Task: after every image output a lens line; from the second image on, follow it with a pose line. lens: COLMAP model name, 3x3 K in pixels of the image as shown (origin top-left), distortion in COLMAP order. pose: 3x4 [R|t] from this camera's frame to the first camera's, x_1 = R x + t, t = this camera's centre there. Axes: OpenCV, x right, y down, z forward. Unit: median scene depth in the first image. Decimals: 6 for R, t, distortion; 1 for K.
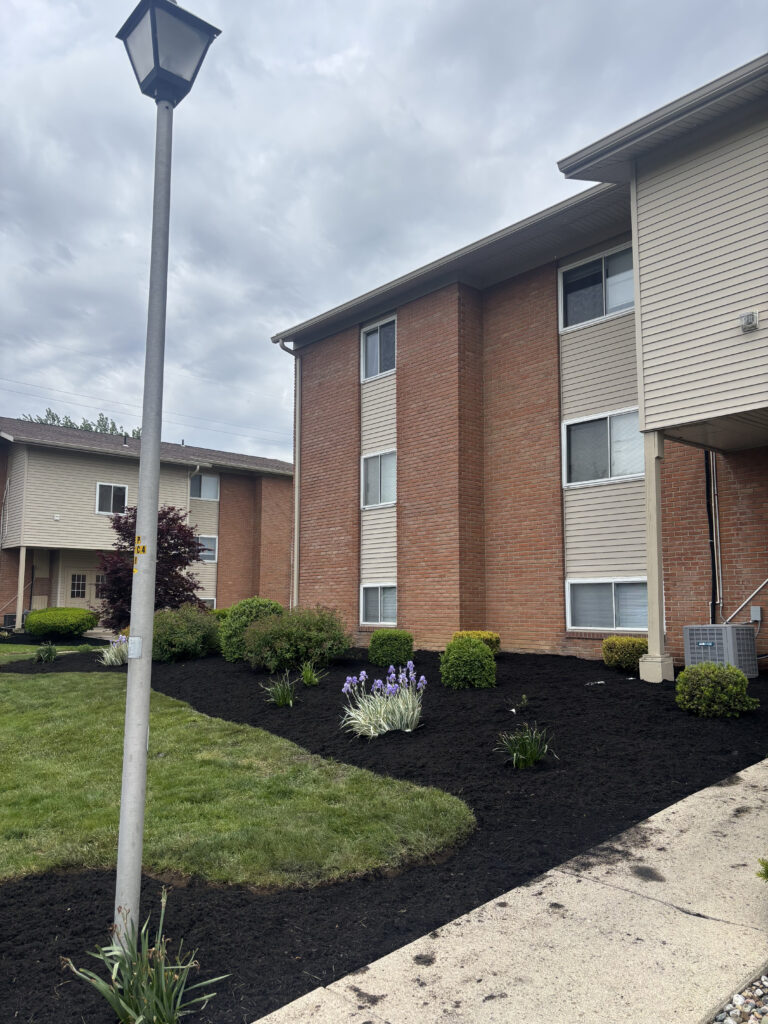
lens RADIAL K [[772.4, 0, 388.4], [0, 772.4, 519.4], [0, 0, 1]] dist [0.178641, -0.519774]
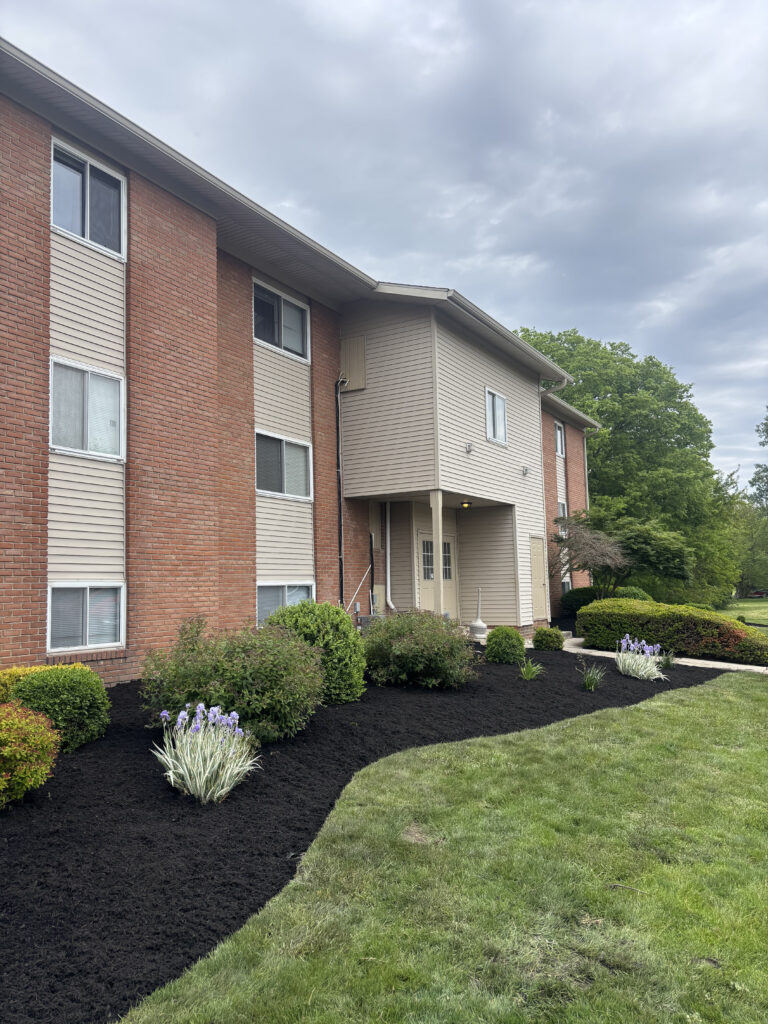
lens RADIAL K [[772.4, 0, 388.4], [0, 772.4, 519.4], [0, 0, 1]] dist [0.178641, -0.519774]
pose [[-0.311602, 0.091111, 0.945834, -0.782855], [-0.086756, 0.988507, -0.123803, 0.104810], [-0.946244, -0.120634, -0.300117, 1.123368]]
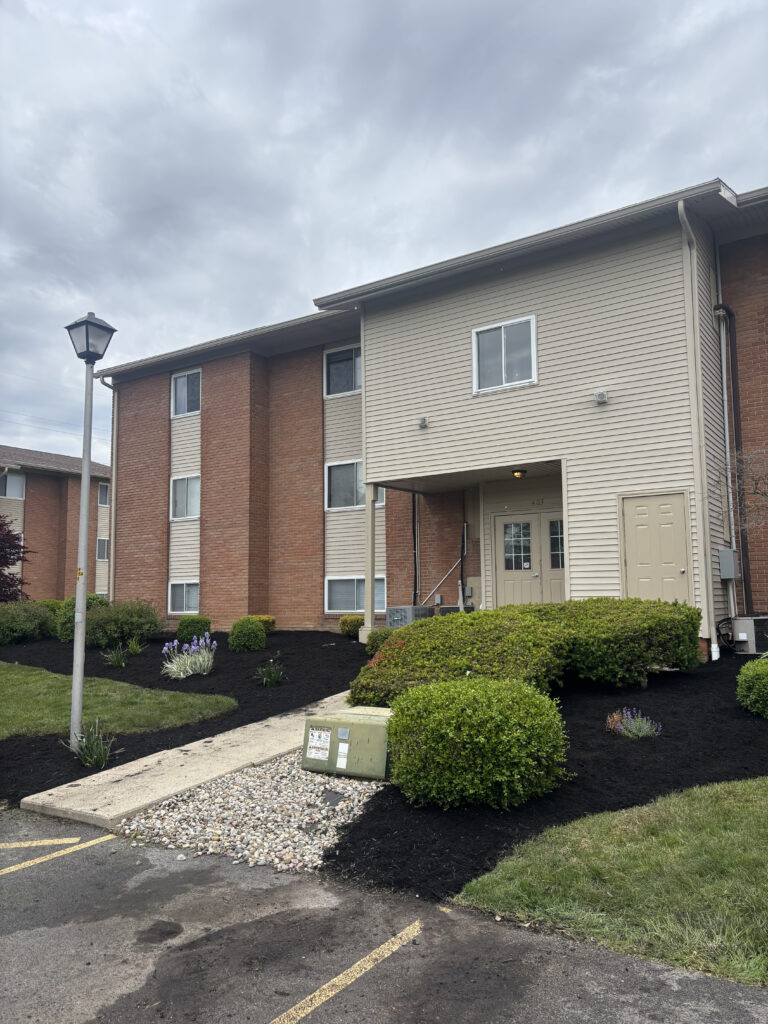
lens RADIAL K [[772.4, 0, 388.4], [0, 772.4, 519.4], [0, 0, 1]] dist [0.178641, -0.519774]
pose [[0.969200, 0.013977, 0.245880, -0.004817], [-0.016842, 0.999813, 0.009553, -0.040376], [-0.245700, -0.013400, 0.969253, -0.363171]]
